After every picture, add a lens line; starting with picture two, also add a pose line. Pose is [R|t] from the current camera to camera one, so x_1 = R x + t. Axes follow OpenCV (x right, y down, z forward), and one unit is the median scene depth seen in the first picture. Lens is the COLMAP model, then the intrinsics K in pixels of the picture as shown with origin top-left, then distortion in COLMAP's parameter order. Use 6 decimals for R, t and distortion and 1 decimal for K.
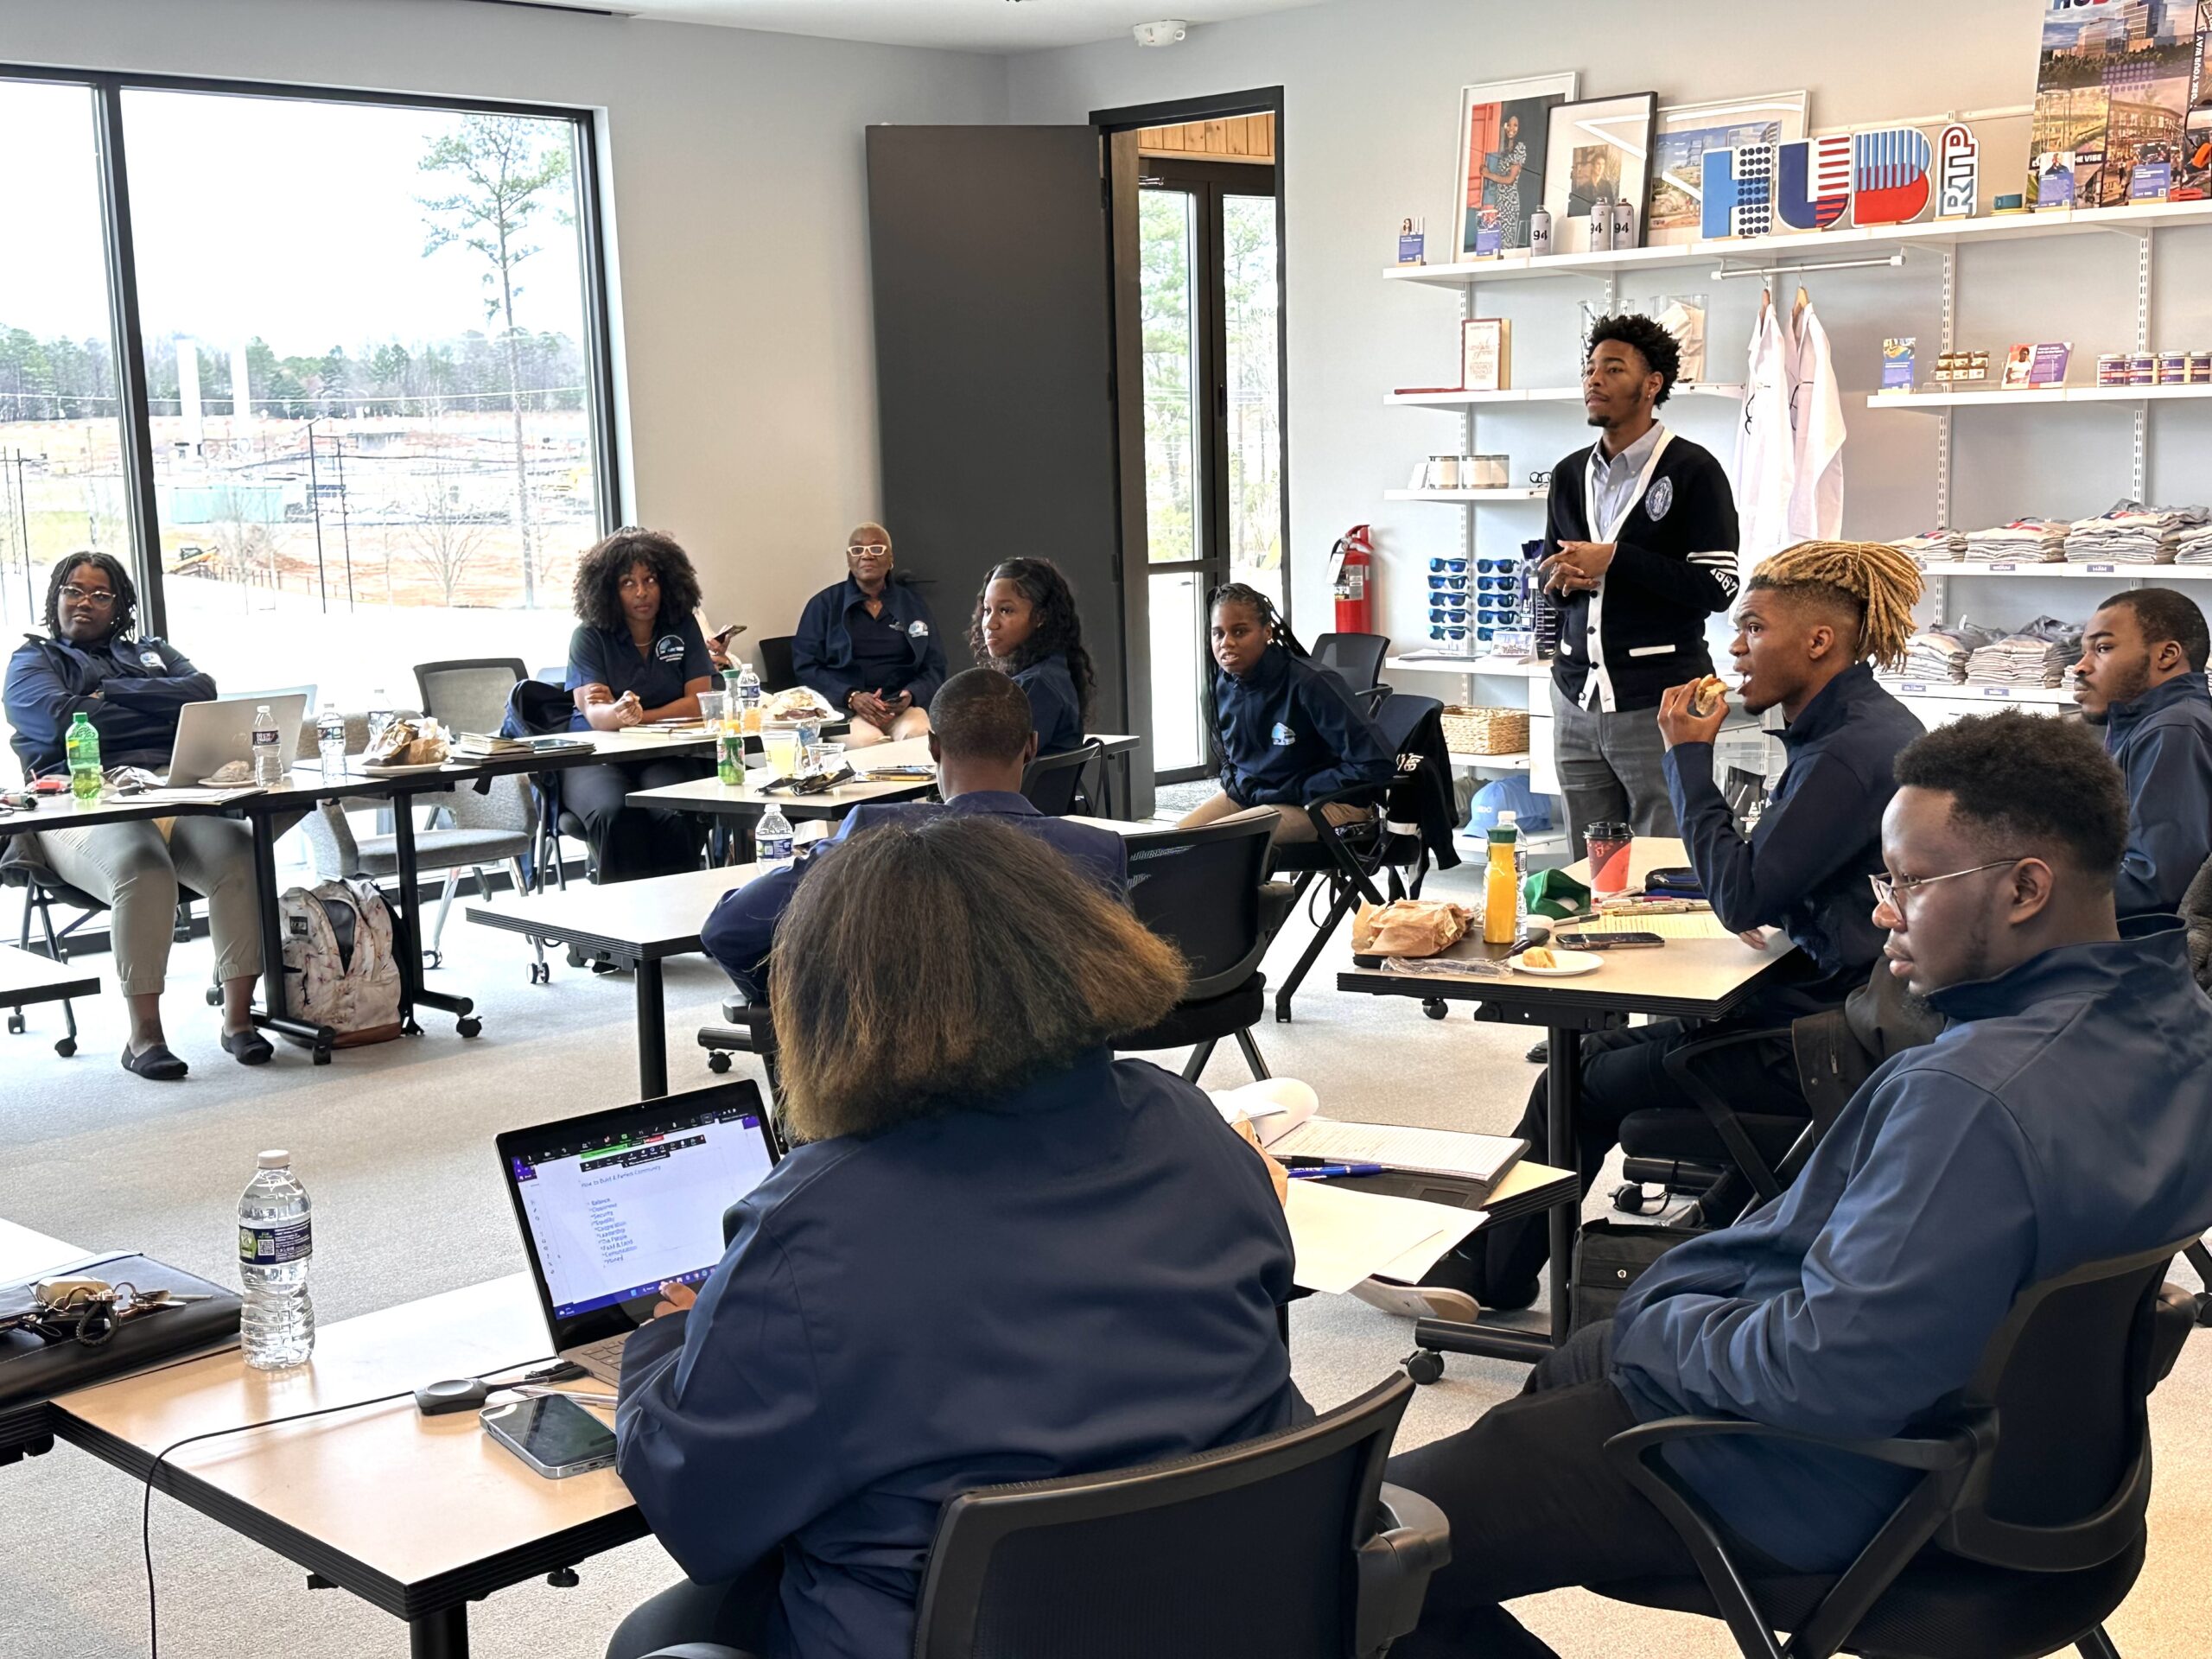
lens RADIAL K [[2820.6, 0, 1106.0], [0, 2820.6, 829.5], [0, 0, 1]] dist [0.218650, -0.437533]
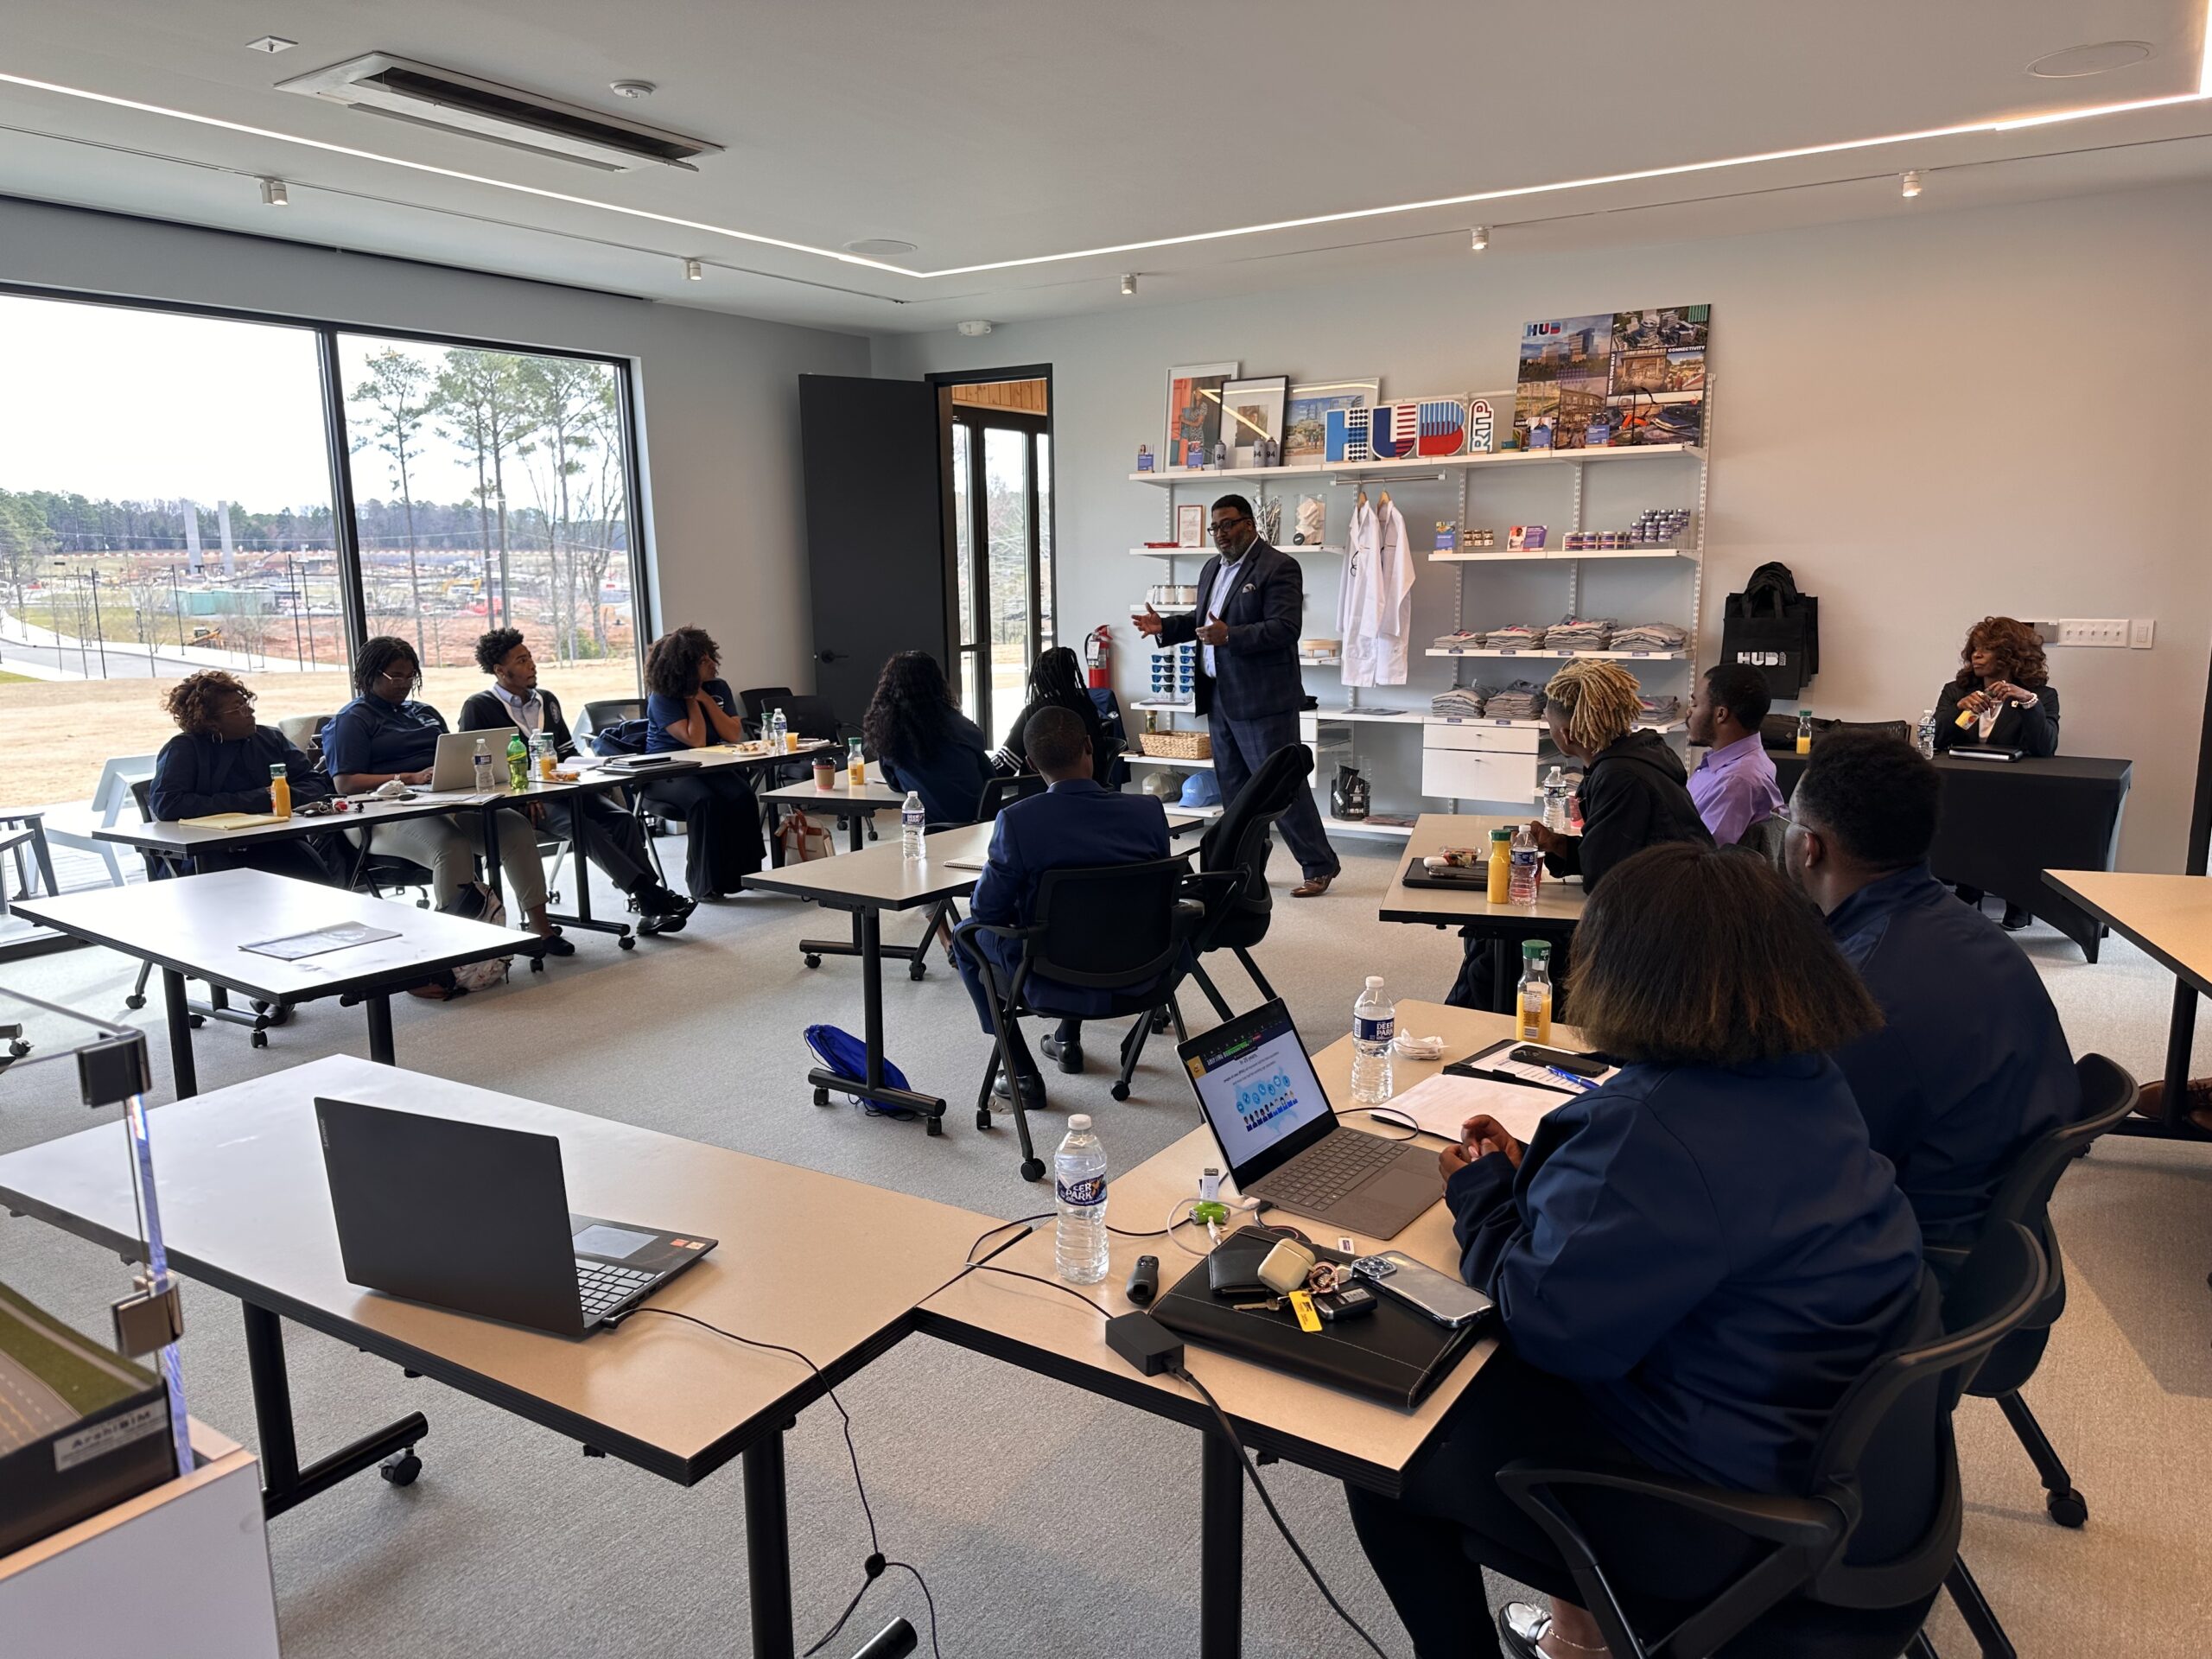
lens RADIAL K [[1542.9, 0, 1099.2], [0, 1542.9, 864.4], [0, 0, 1]] dist [0.120072, -0.135238]
pose [[0.977414, -0.027749, 0.209503, -0.134056], [0.017629, 0.998593, 0.050017, -0.011382], [-0.210596, -0.045194, 0.976528, 0.093282]]
